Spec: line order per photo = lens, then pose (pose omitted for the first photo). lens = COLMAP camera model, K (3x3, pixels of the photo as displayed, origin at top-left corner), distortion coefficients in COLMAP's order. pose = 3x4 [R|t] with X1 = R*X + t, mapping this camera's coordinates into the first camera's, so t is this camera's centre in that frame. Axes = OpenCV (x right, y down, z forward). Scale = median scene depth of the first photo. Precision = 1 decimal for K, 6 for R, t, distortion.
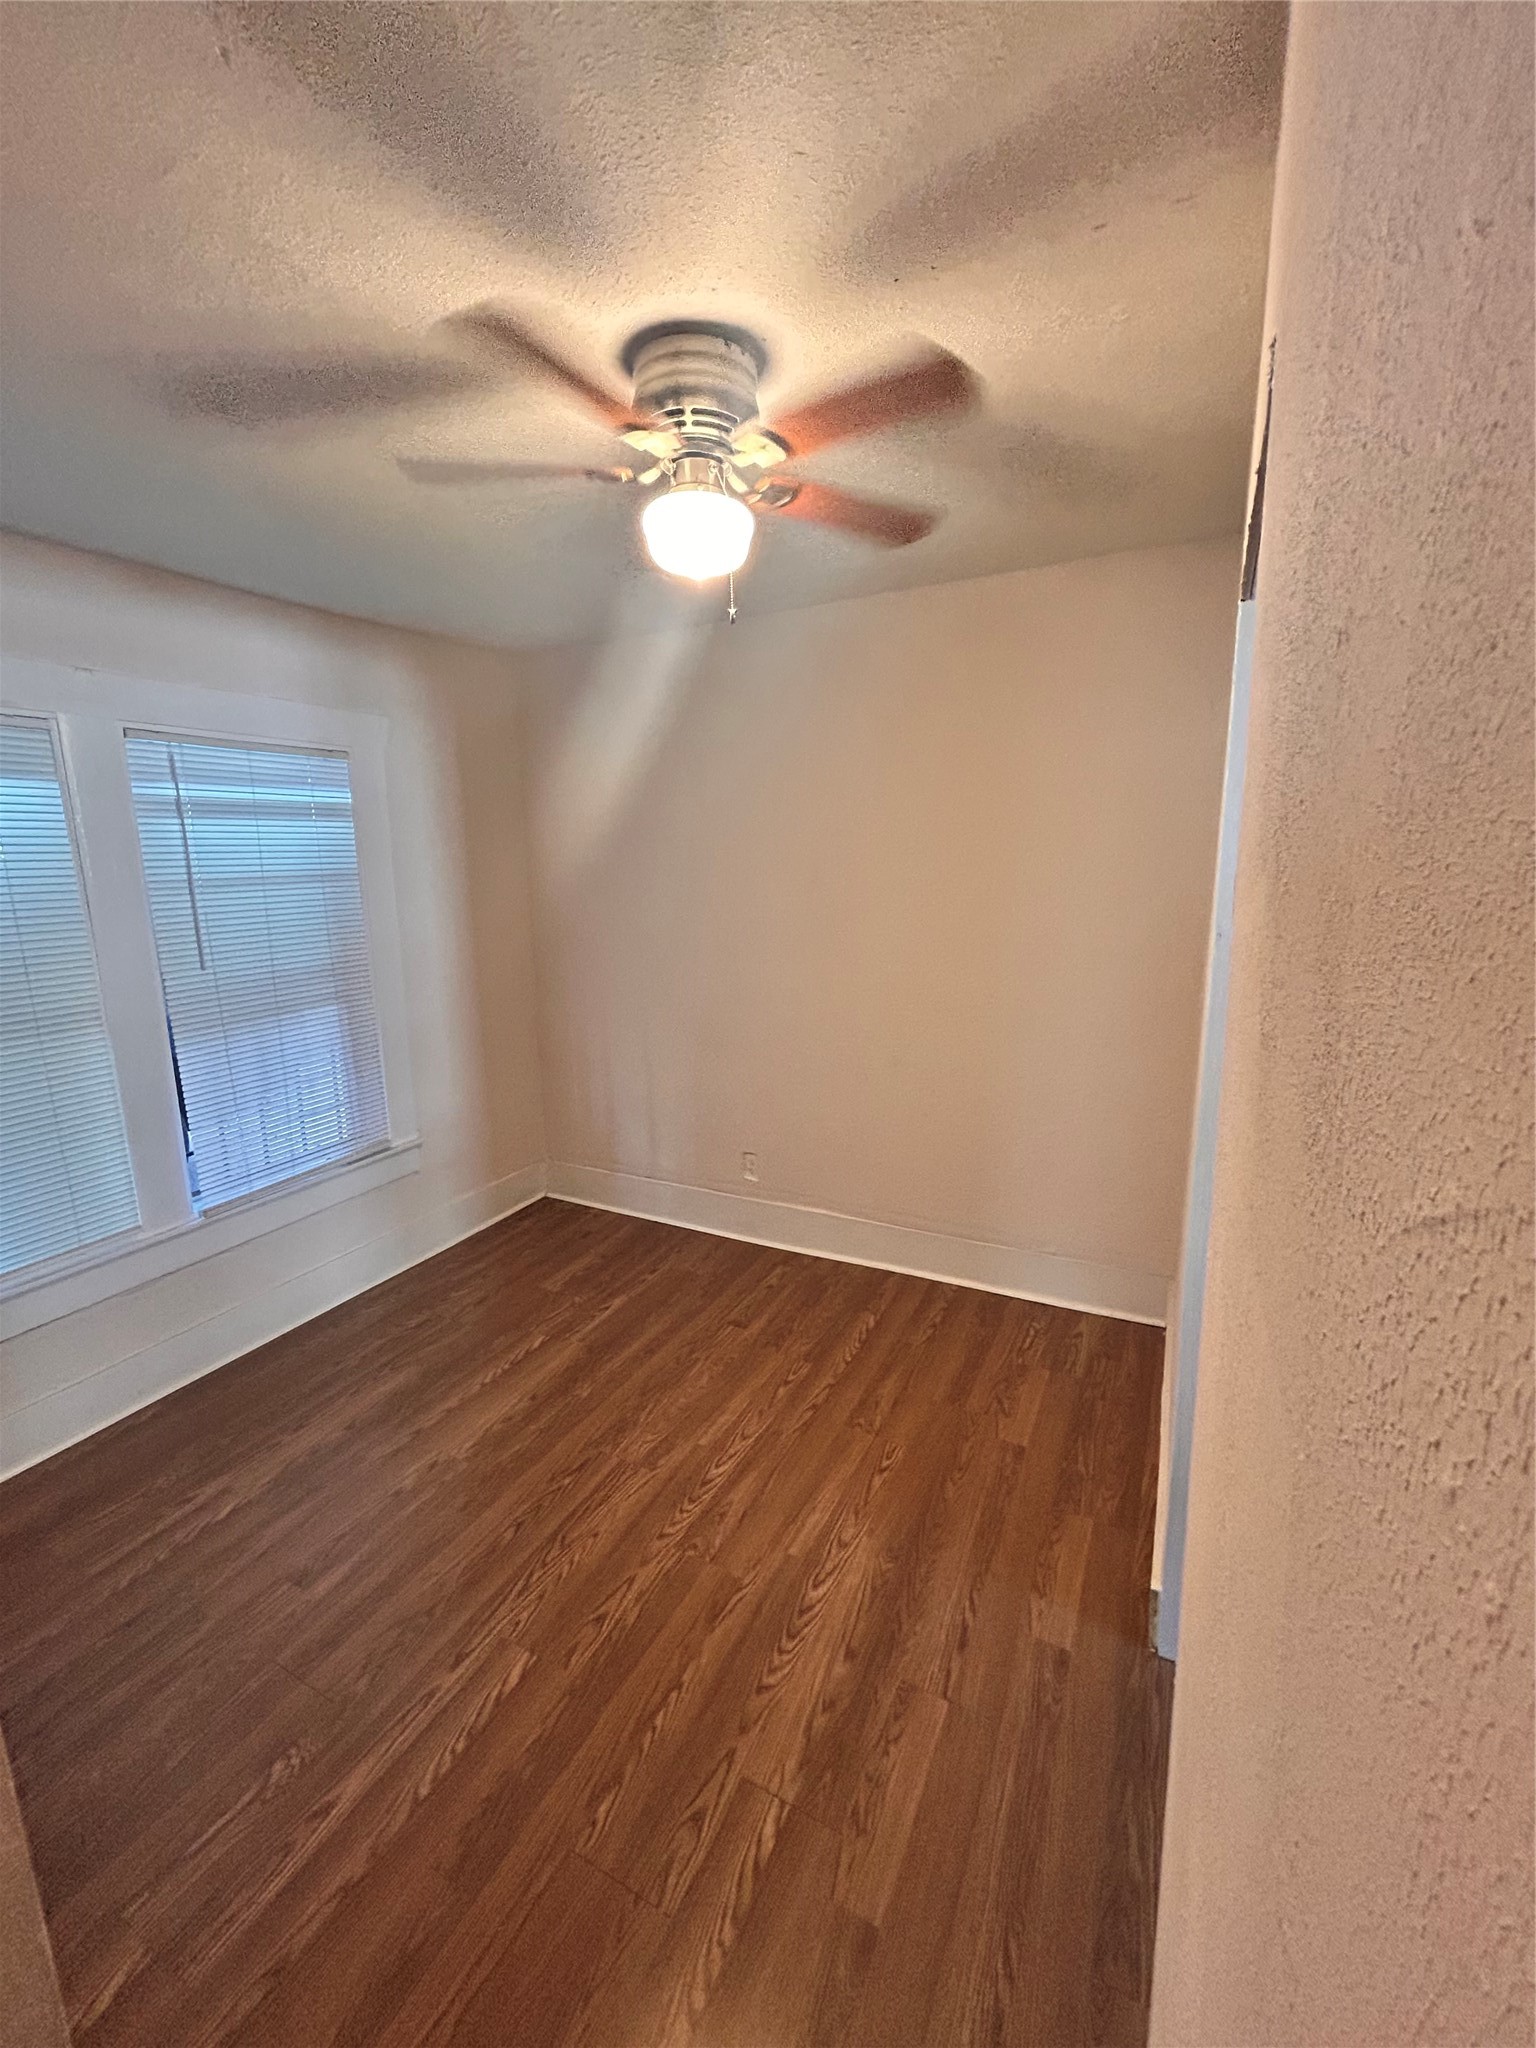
lens RADIAL K [[828.9, 0, 781.5], [0, 828.9, 1016.1], [0, 0, 1]] dist [0.000402, 0.000049]
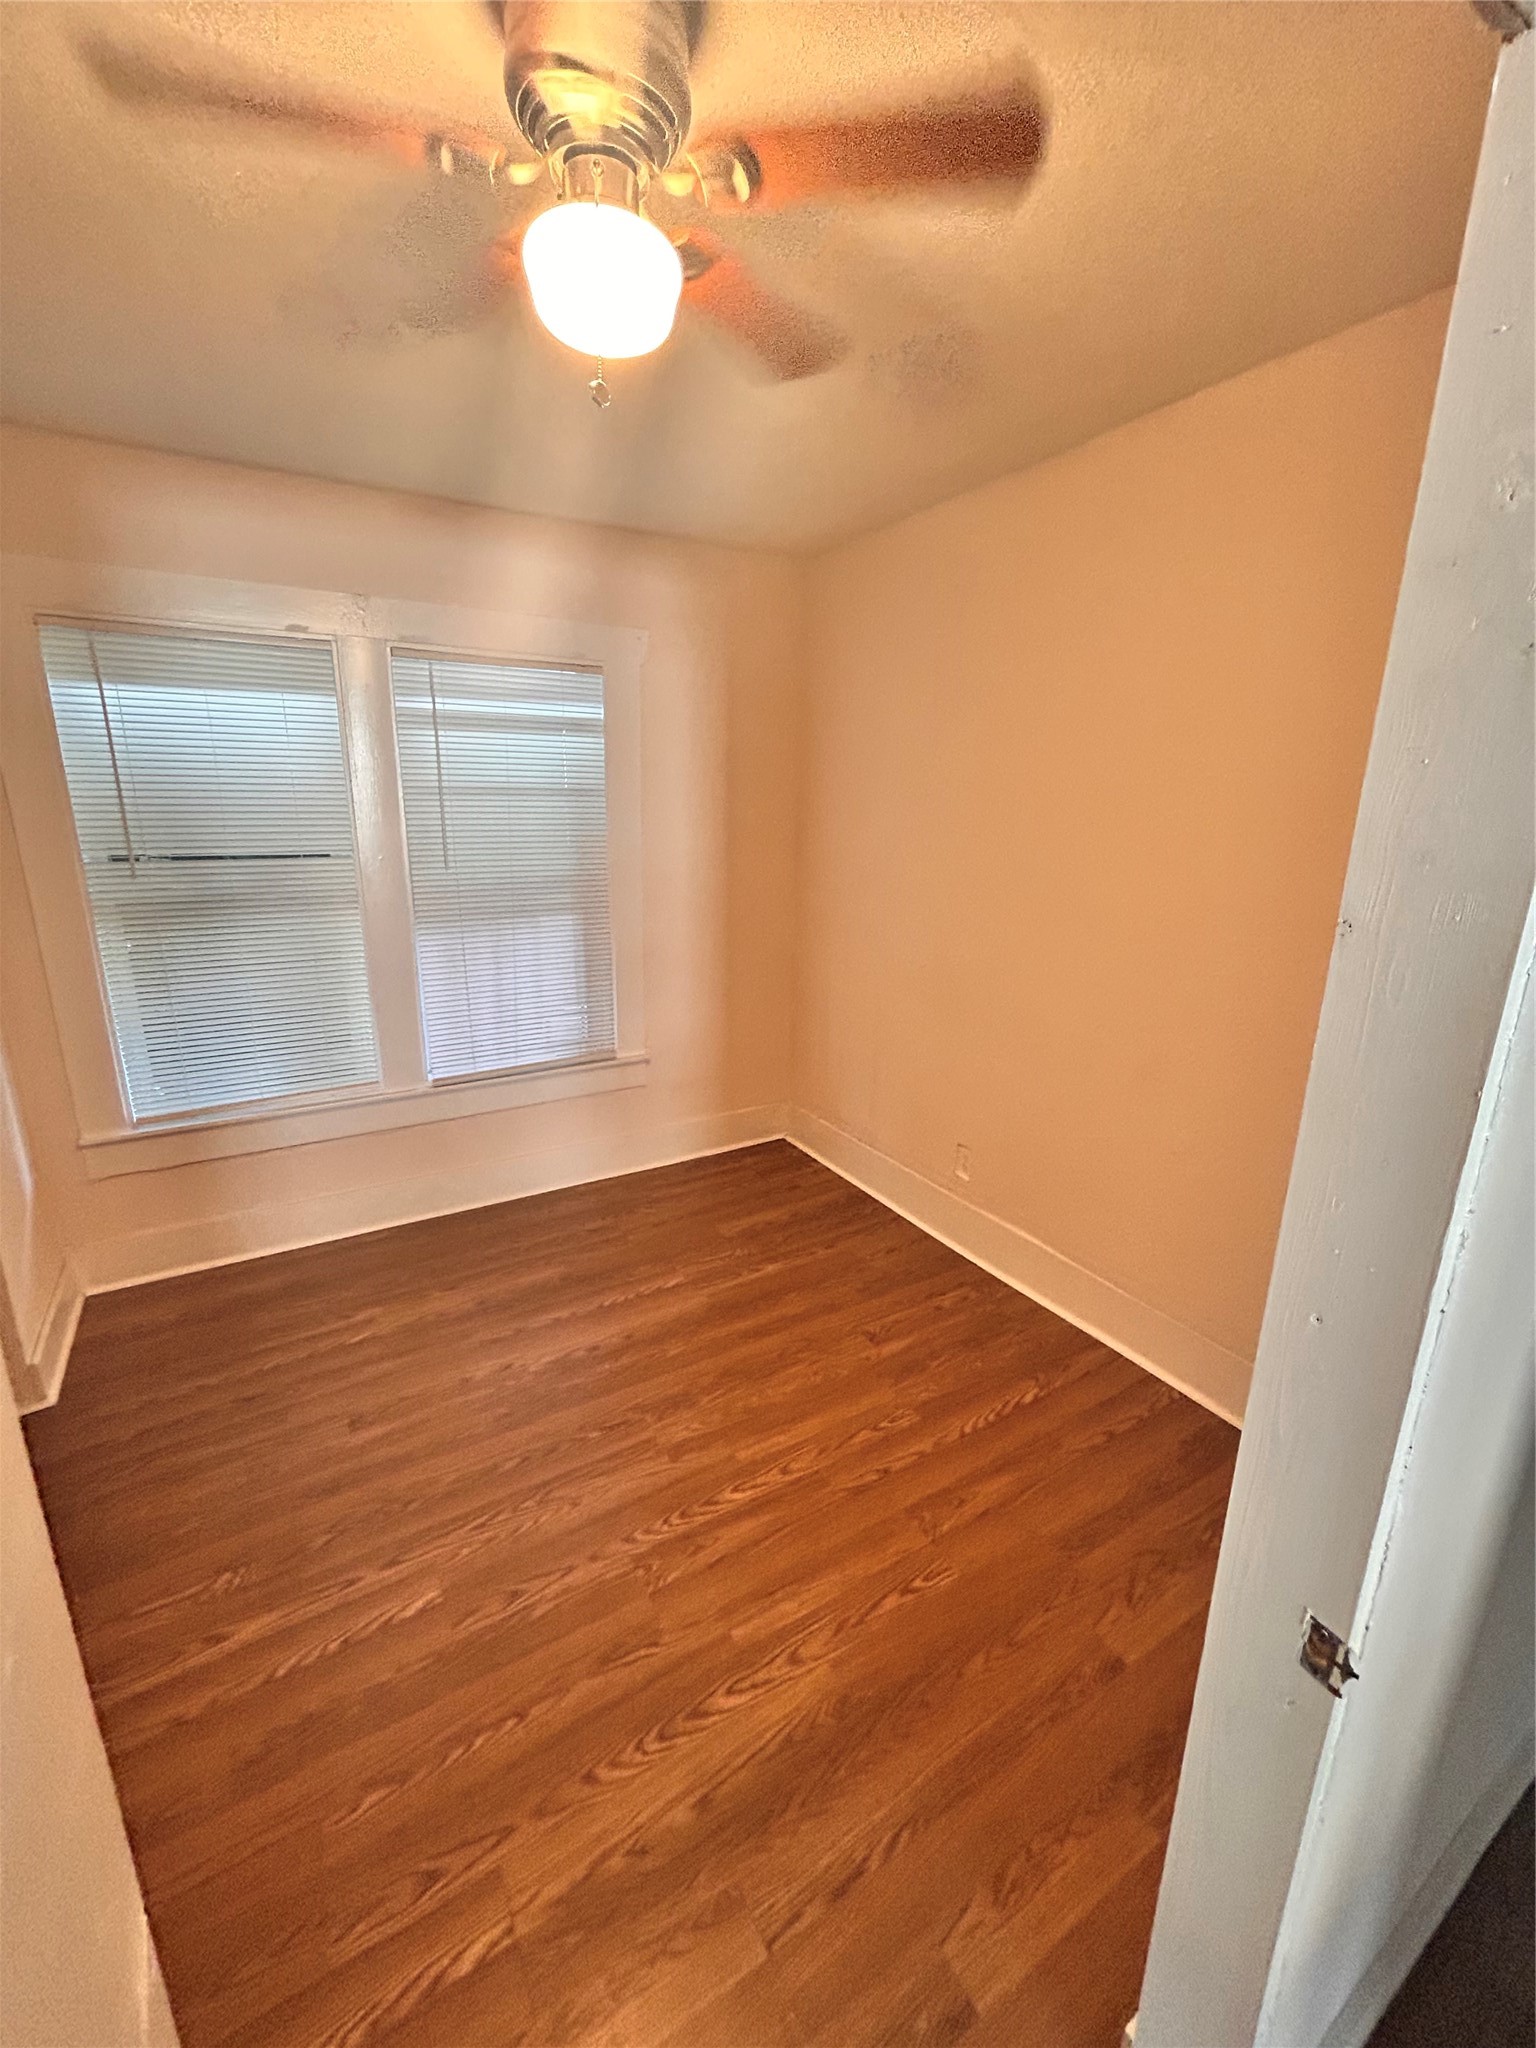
lens RADIAL K [[835.9, 0, 757.1], [0, 835.9, 1023.3], [0, 0, 1]] dist [-0.000072, 0.000264]
pose [[0.850739, 0.167396, -0.498218, 0.285975], [-0.130735, 0.985530, 0.107888, -0.031442], [0.509069, -0.026650, 0.860313, 0.268833]]
